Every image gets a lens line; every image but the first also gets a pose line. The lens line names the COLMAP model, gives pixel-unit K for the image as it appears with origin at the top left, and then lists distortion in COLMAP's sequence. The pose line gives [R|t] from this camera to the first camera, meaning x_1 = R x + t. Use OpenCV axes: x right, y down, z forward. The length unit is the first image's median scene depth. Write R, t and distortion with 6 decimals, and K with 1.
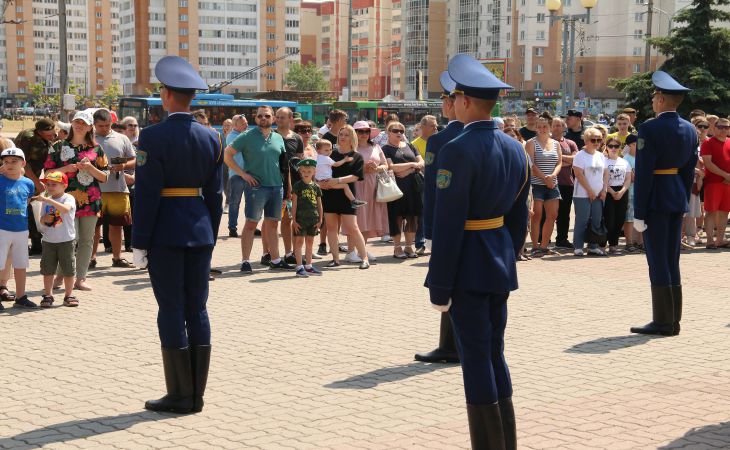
lens RADIAL K [[1544.4, 0, 359.8], [0, 1544.4, 226.2], [0, 0, 1]] dist [0.417524, 0.000000]
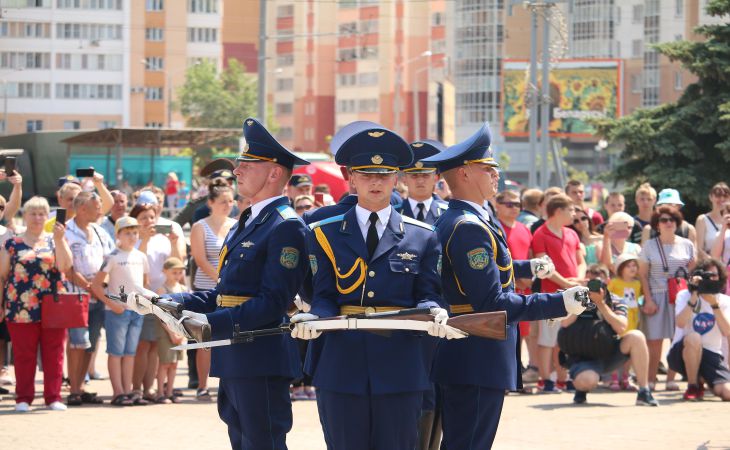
lens RADIAL K [[3931.5, 0, 361.2], [0, 3931.5, 223.1], [0, 0, 1]] dist [-0.000540, 0.000000]
pose [[0.999297, 0.001767, -0.037441, 0.044642], [-0.004013, 0.998190, -0.060001, 0.008150], [0.037267, 0.060109, 0.997496, -0.119204]]
